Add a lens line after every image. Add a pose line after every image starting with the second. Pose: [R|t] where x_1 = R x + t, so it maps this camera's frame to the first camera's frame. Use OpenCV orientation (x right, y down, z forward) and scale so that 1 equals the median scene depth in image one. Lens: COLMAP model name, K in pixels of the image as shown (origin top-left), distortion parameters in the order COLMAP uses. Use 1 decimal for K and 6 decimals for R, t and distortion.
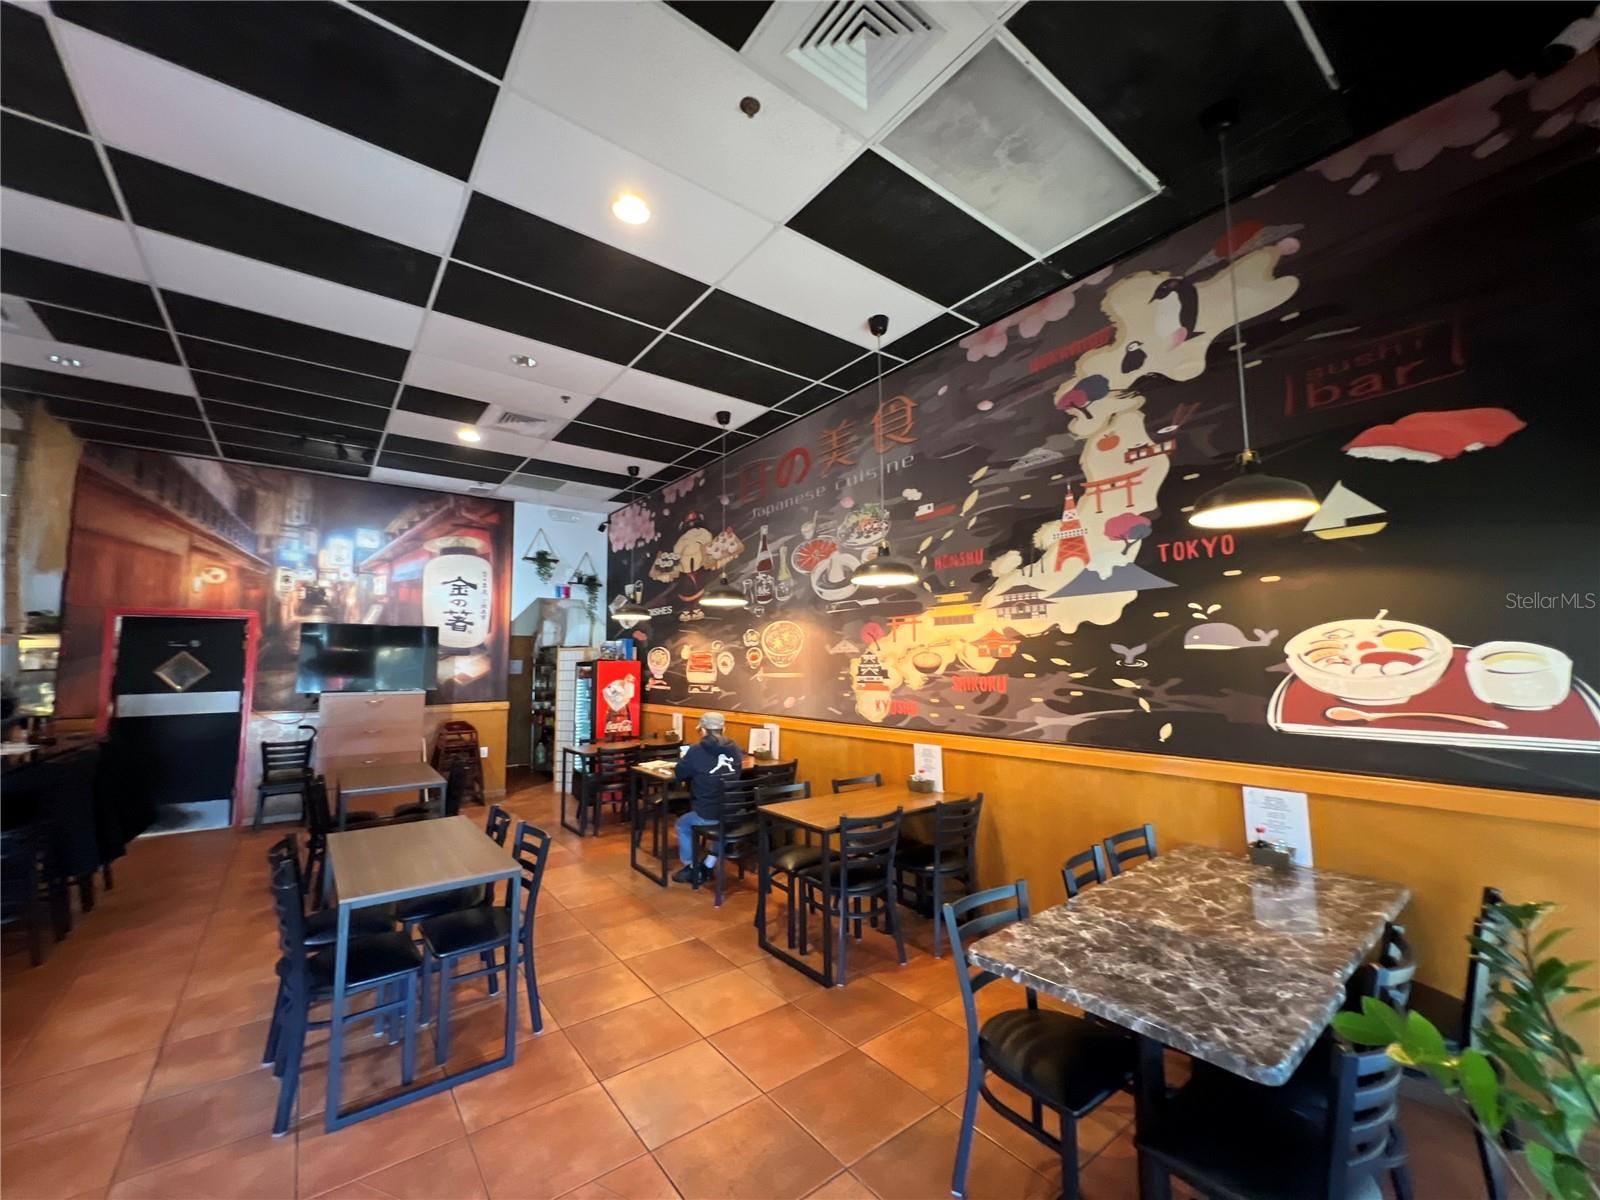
lens RADIAL K [[640.4, 0, 800.5], [0, 640.4, 604.3], [0, 0, 1]] dist [-0.001432, 0.000361]
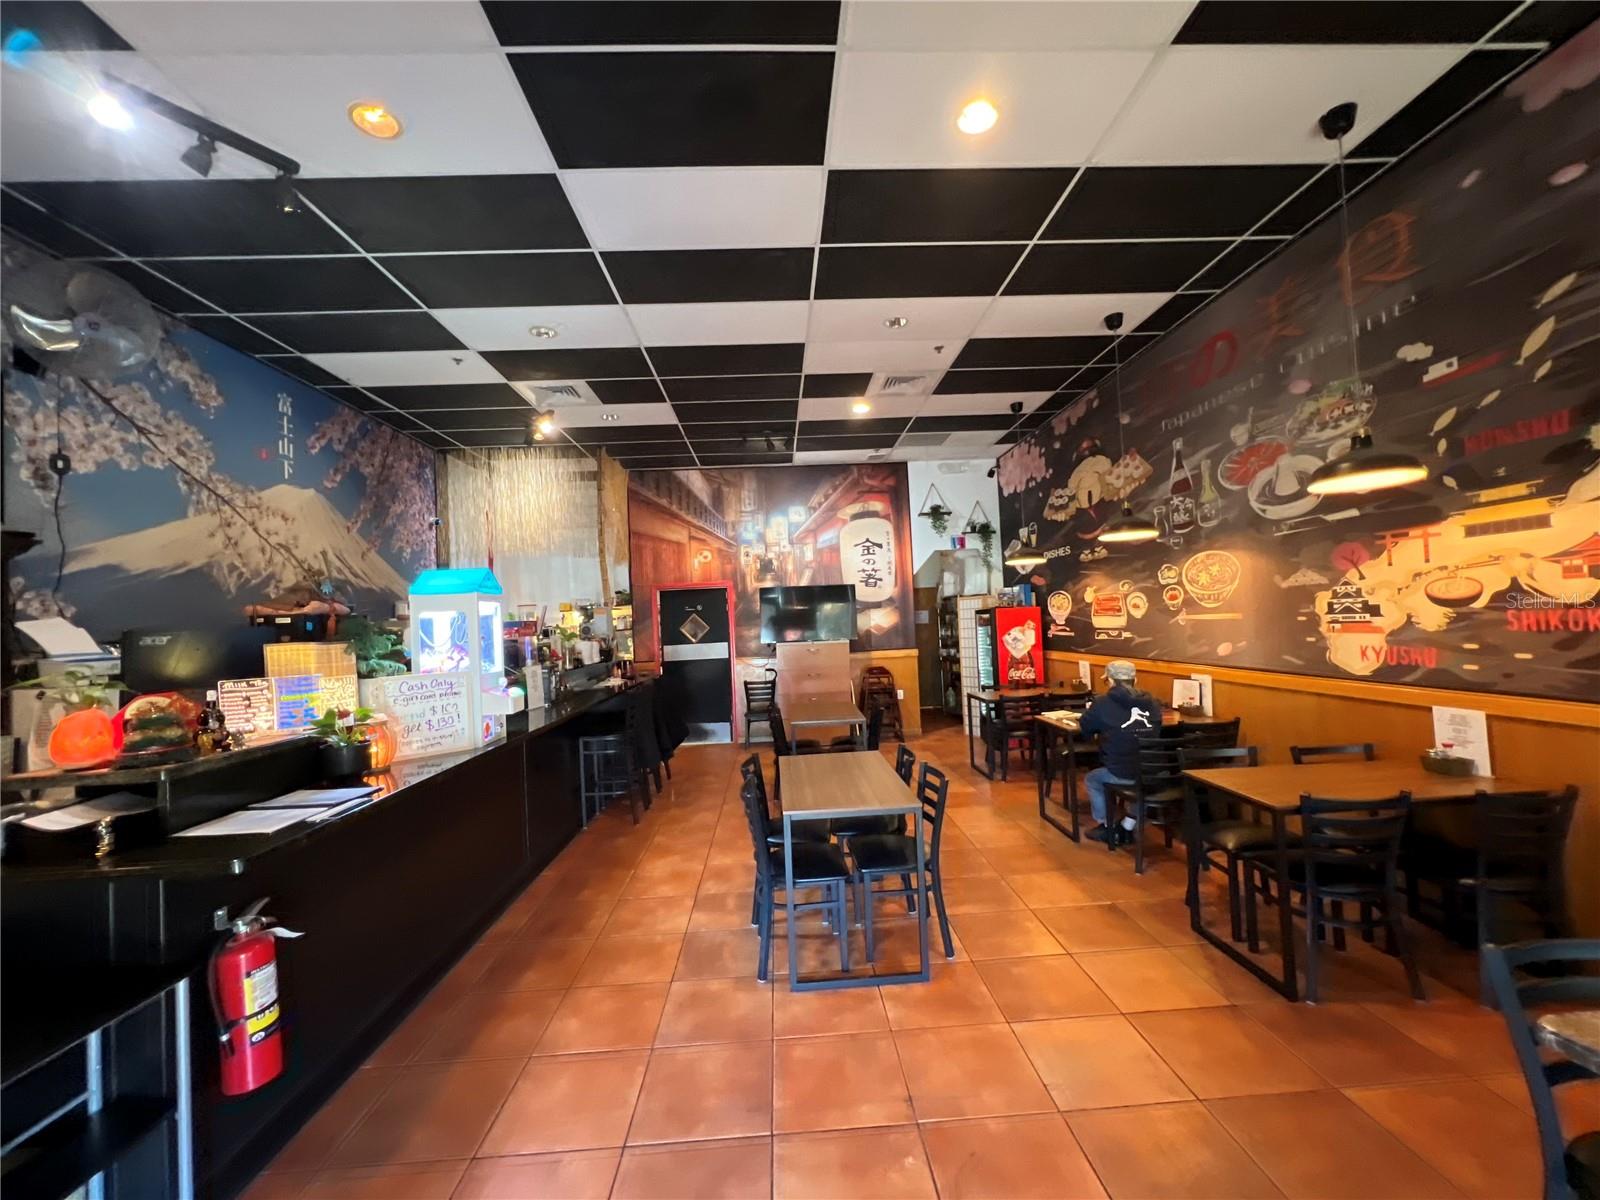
lens RADIAL K [[640.4, 0, 803.1], [0, 640.4, 603.7], [0, 0, 1]] dist [-0.001432, 0.000361]
pose [[0.817764, -0.045392, -0.573761, 0.017734], [0.091988, 0.994378, 0.052438, 0.002463], [0.568155, -0.095661, 0.817342, 0.030215]]
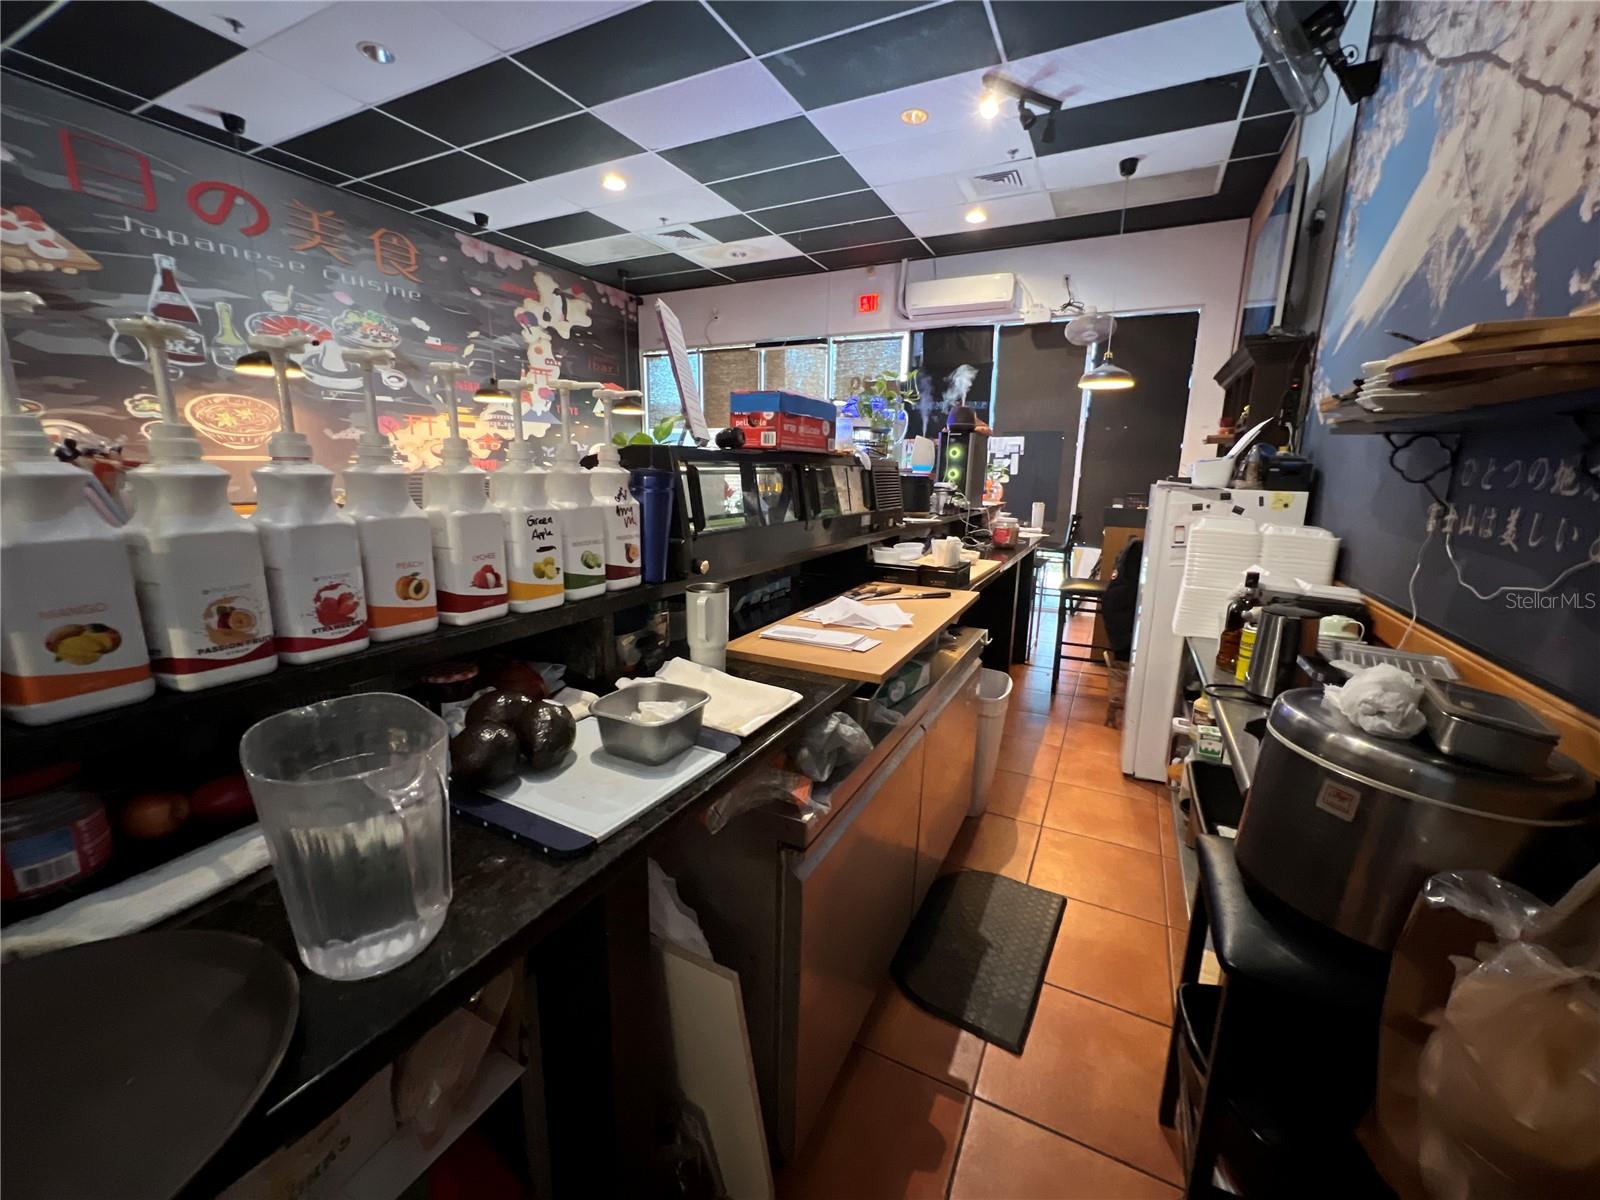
lens RADIAL K [[640.4, 0, 803.8], [0, 640.4, 597.9], [0, 0, 1]] dist [-0.001432, 0.000361]
pose [[-0.434844, -0.184992, 0.881299, -1.513871], [-0.101122, 0.982513, 0.156343, 0.106790], [-0.894810, -0.021134, -0.445947, 0.883878]]
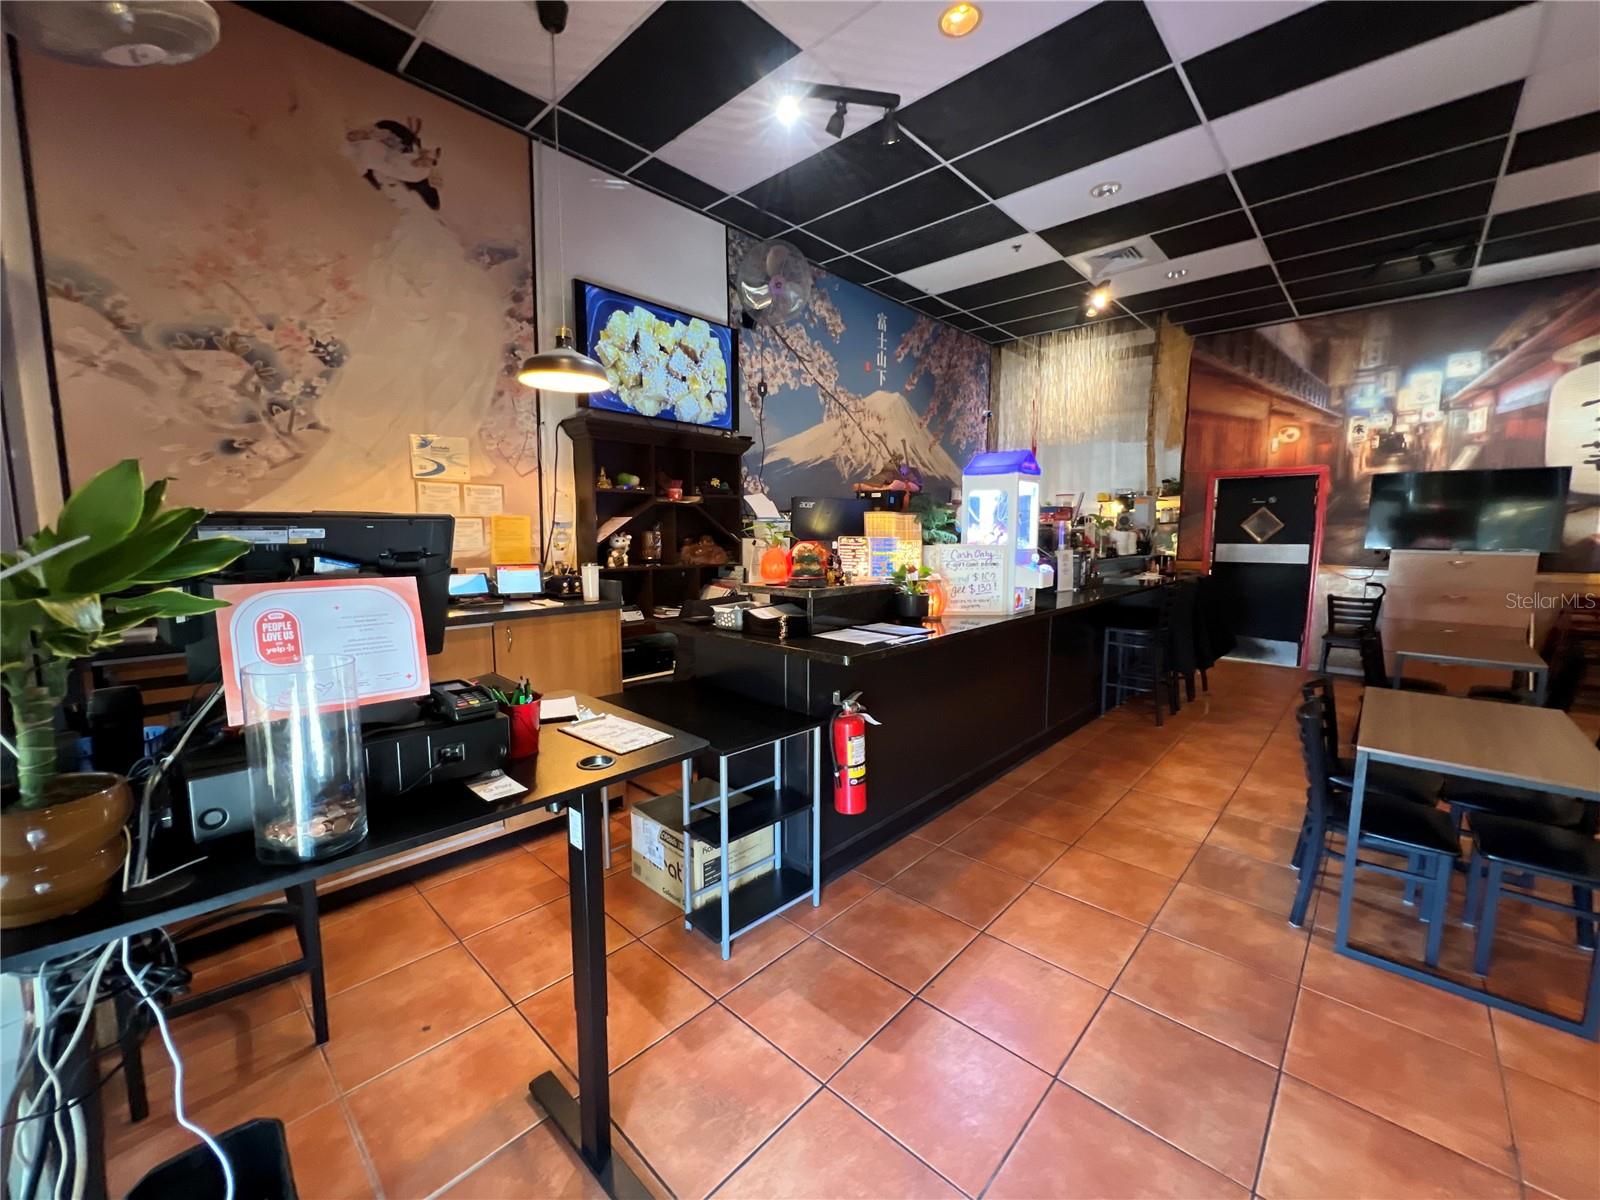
lens RADIAL K [[640.4, 0, 804.5], [0, 640.4, 602.6], [0, 0, 1]] dist [-0.001432, 0.000361]
pose [[0.168503, 0.122593, -0.978048, 0.036999], [0.087537, 0.986454, 0.138728, 0.019205], [0.981807, -0.108991, 0.155489, 0.020961]]
